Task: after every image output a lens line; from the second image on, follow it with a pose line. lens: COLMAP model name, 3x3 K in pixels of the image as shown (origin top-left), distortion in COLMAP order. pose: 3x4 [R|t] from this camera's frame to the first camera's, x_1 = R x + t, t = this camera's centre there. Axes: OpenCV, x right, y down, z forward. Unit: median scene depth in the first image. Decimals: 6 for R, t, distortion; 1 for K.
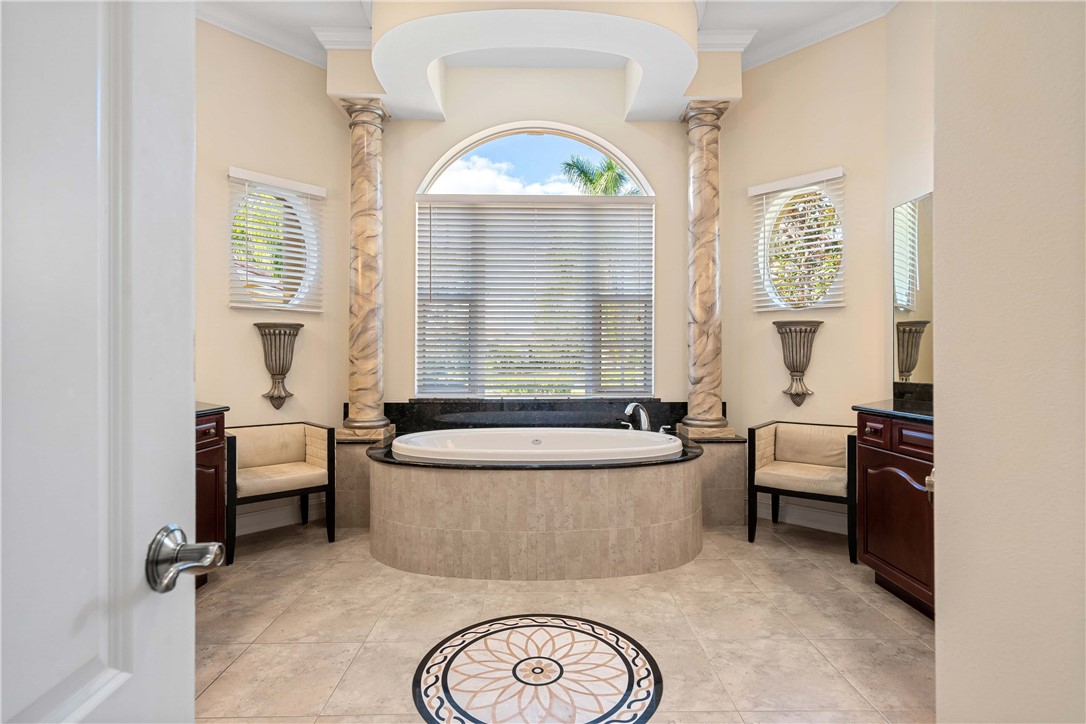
lens RADIAL K [[525.9, 0, 544.8], [0, 525.9, 359.4], [0, 0, 1]] dist [0.000693, -0.000068]
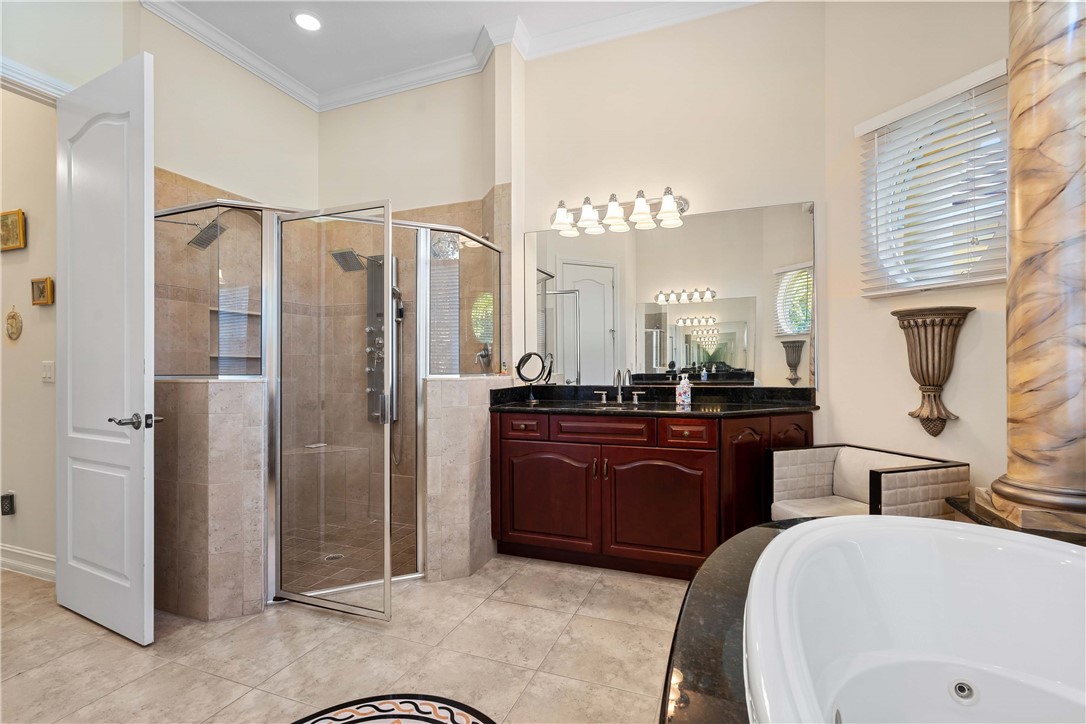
lens RADIAL K [[497.6, 0, 543.6], [0, 497.6, 357.8], [0, 0, 1]] dist [0.002491, 0.000273]
pose [[-0.362158, -0.000187, -0.932117, 0.278072], [0.004478, 0.999988, -0.001940, -0.006602], [0.932106, -0.004877, -0.362153, 0.787855]]
